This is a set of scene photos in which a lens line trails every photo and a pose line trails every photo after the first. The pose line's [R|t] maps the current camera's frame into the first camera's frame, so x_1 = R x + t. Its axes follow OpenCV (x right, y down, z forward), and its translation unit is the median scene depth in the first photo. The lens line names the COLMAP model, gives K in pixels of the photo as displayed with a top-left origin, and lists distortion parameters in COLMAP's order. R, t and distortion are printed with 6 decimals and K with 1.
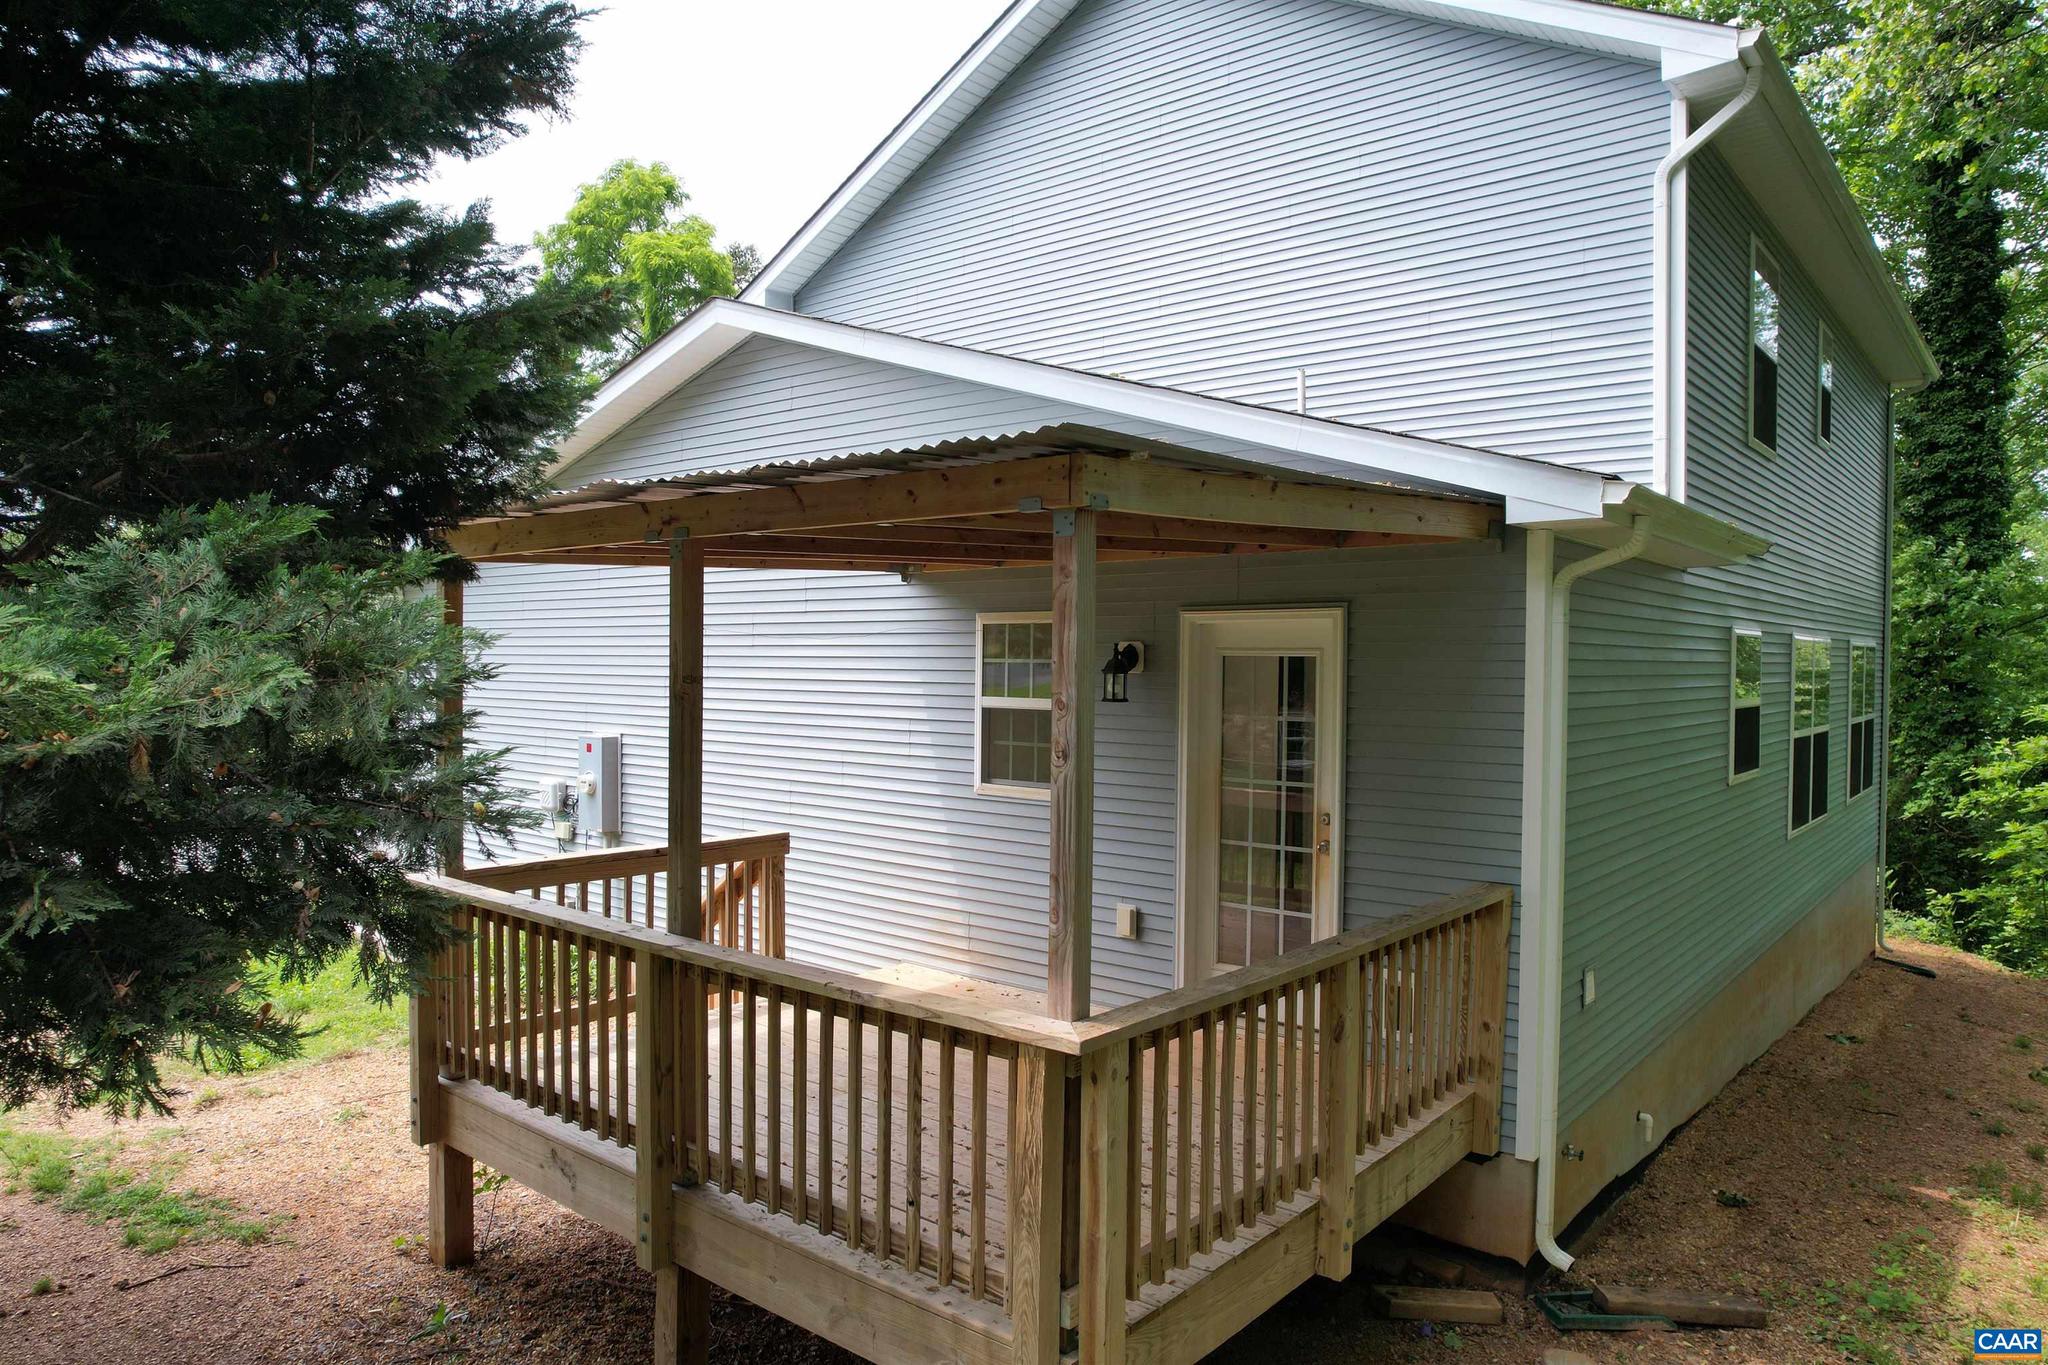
lens RADIAL K [[1302.2, 0, 1024.5], [0, 1302.2, 683.8], [0, 0, 1]] dist [-0.038022, 0.000399]
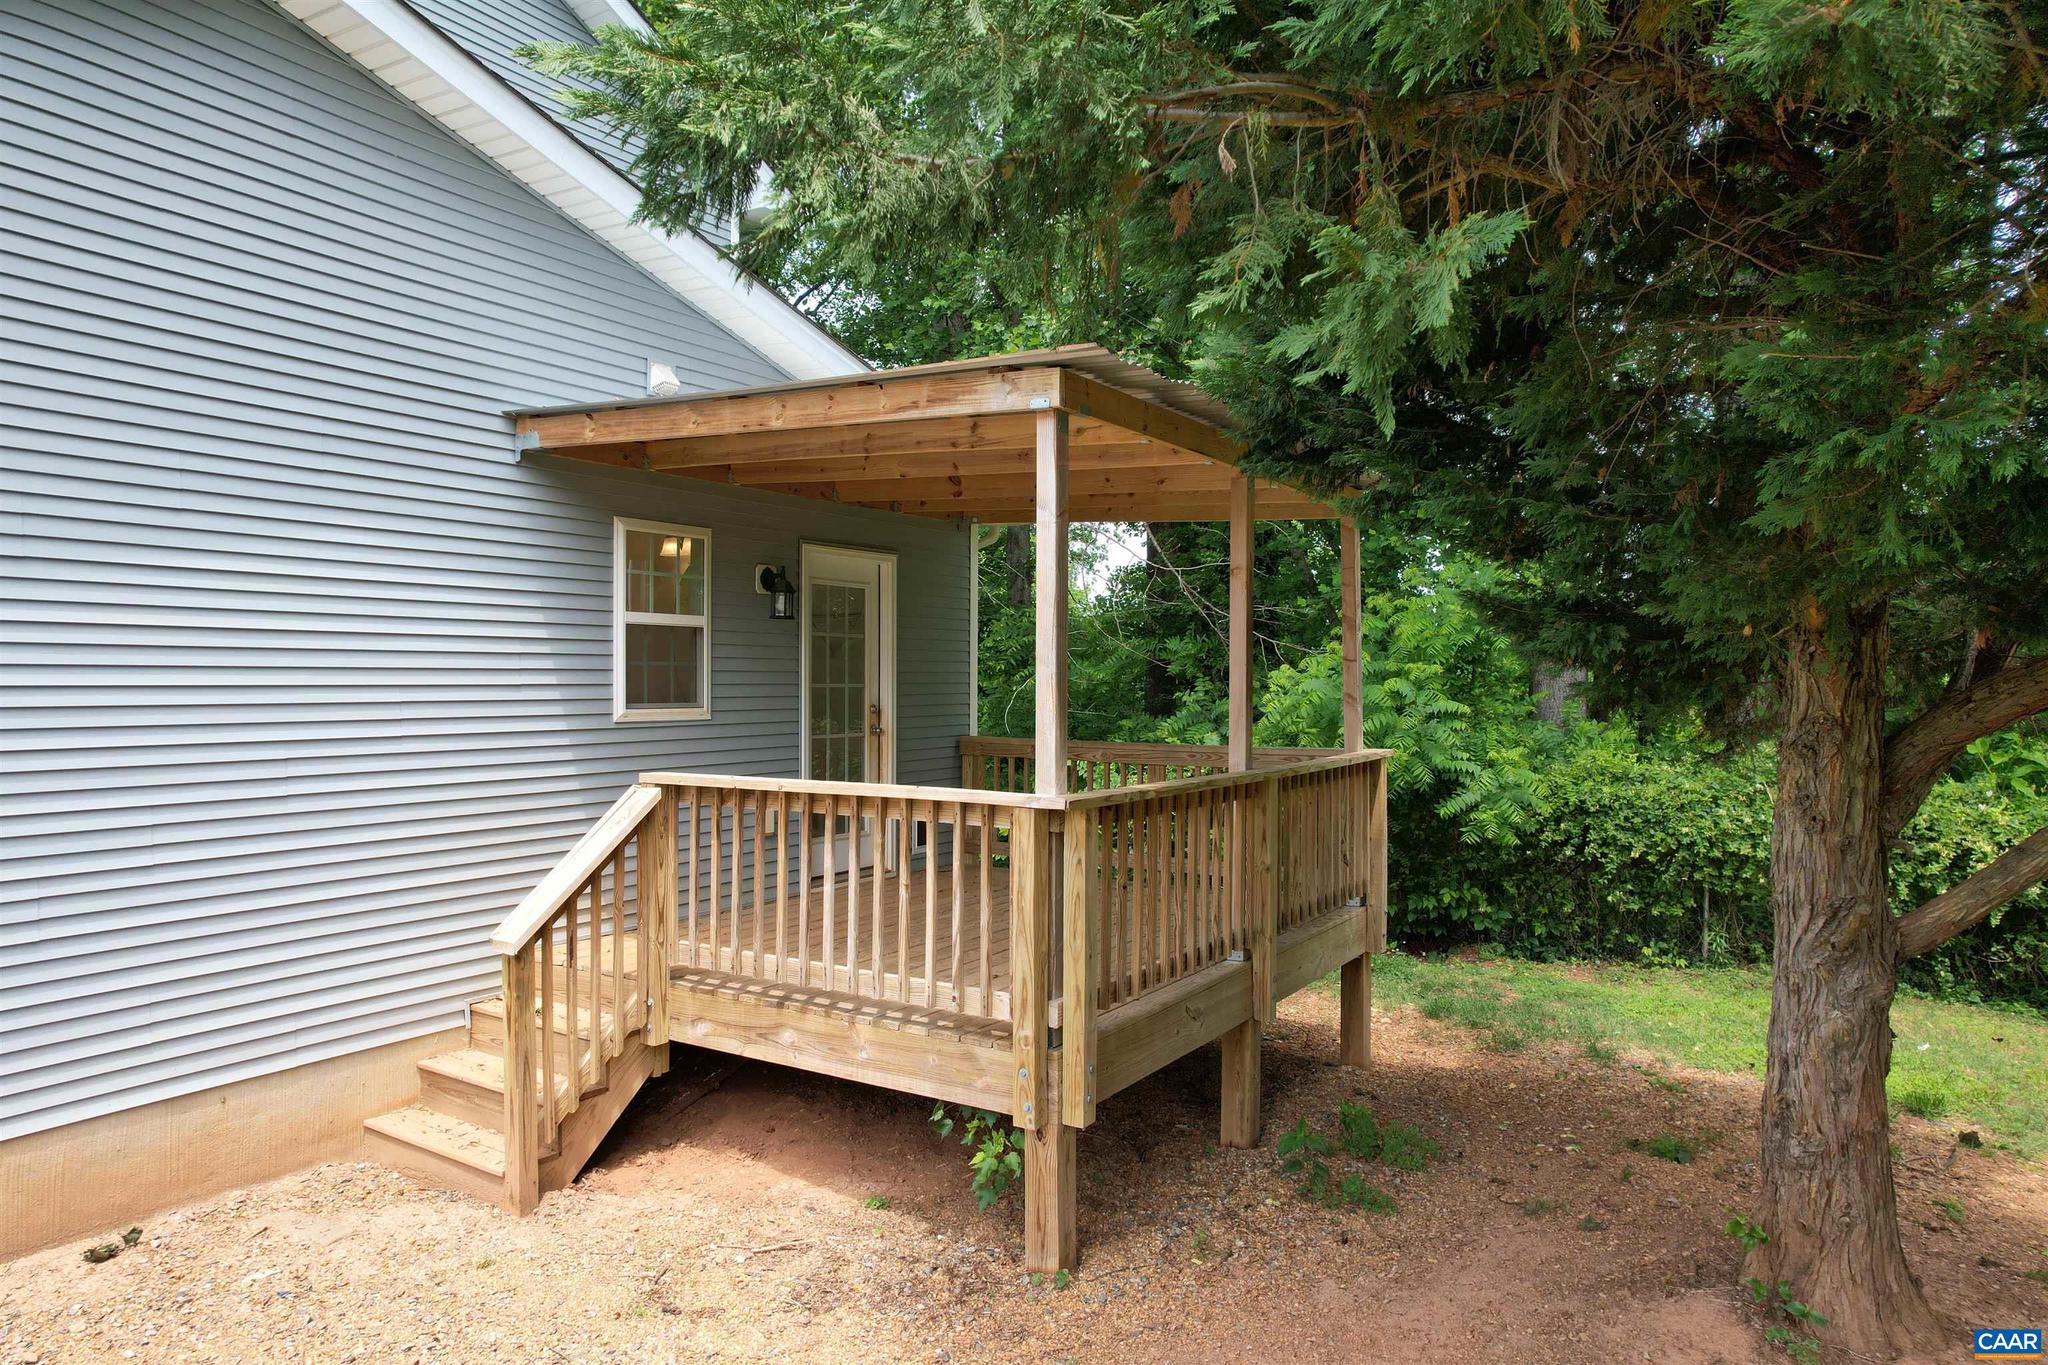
lens RADIAL K [[1302.2, 0, 1024.0], [0, 1302.2, 682.9], [0, 0, 1]] dist [-0.038022, 0.000399]
pose [[-0.131418, -0.006161, 0.991308, -0.955747], [0.018001, 0.999801, 0.008600, 0.056521], [-0.991164, 0.018975, -0.131281, 0.851252]]
